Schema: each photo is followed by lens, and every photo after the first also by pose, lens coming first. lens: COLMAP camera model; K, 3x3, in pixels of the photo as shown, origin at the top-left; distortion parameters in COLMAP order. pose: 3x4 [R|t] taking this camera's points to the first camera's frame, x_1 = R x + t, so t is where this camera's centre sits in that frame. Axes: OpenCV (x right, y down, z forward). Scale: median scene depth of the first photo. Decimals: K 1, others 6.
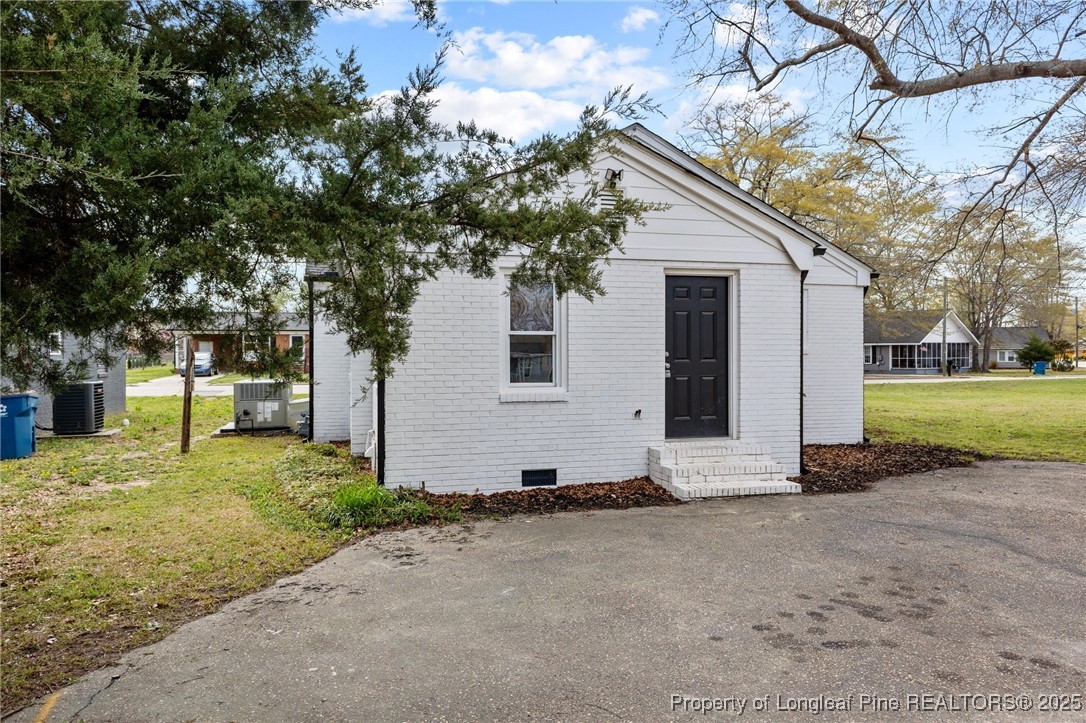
lens RADIAL K [[753.0, 0, 542.3], [0, 753.0, 362.9], [0, 0, 1]] dist [0.021591, -0.010580]
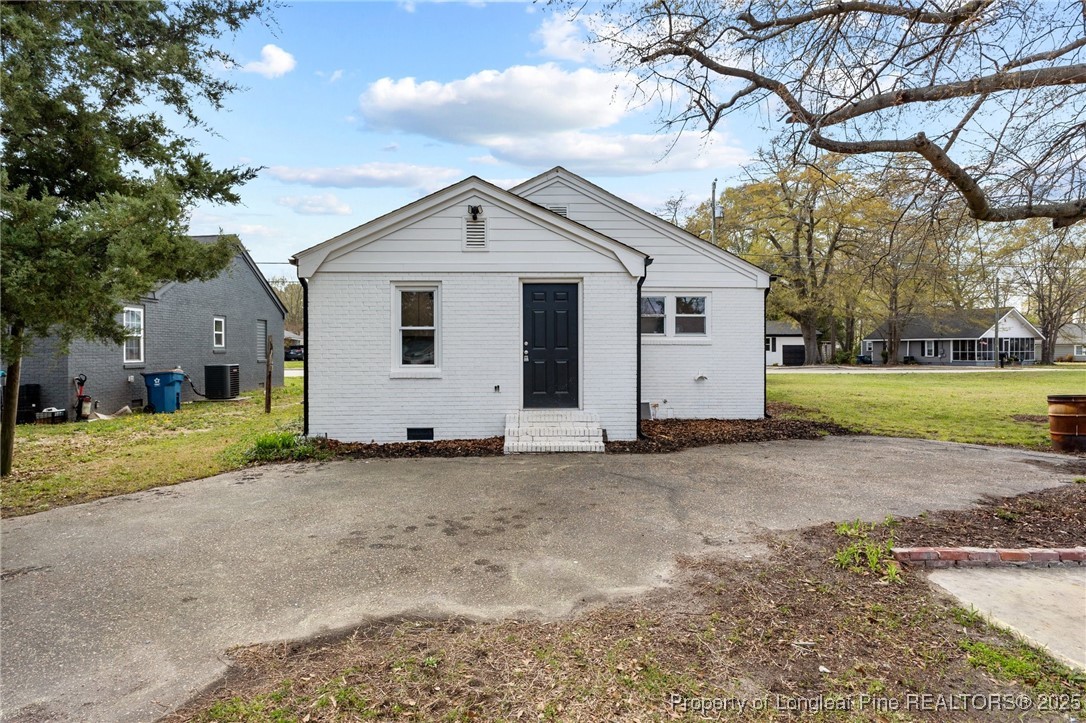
lens RADIAL K [[593.6, 0, 543.1], [0, 593.6, 358.1], [0, 0, 1]] dist [-0.004216, 0.000881]
pose [[0.972744, 0.002689, -0.231867, 0.451329], [-0.002015, 0.999993, 0.003146, 0.010716], [0.231874, -0.002594, 0.972742, 0.004025]]
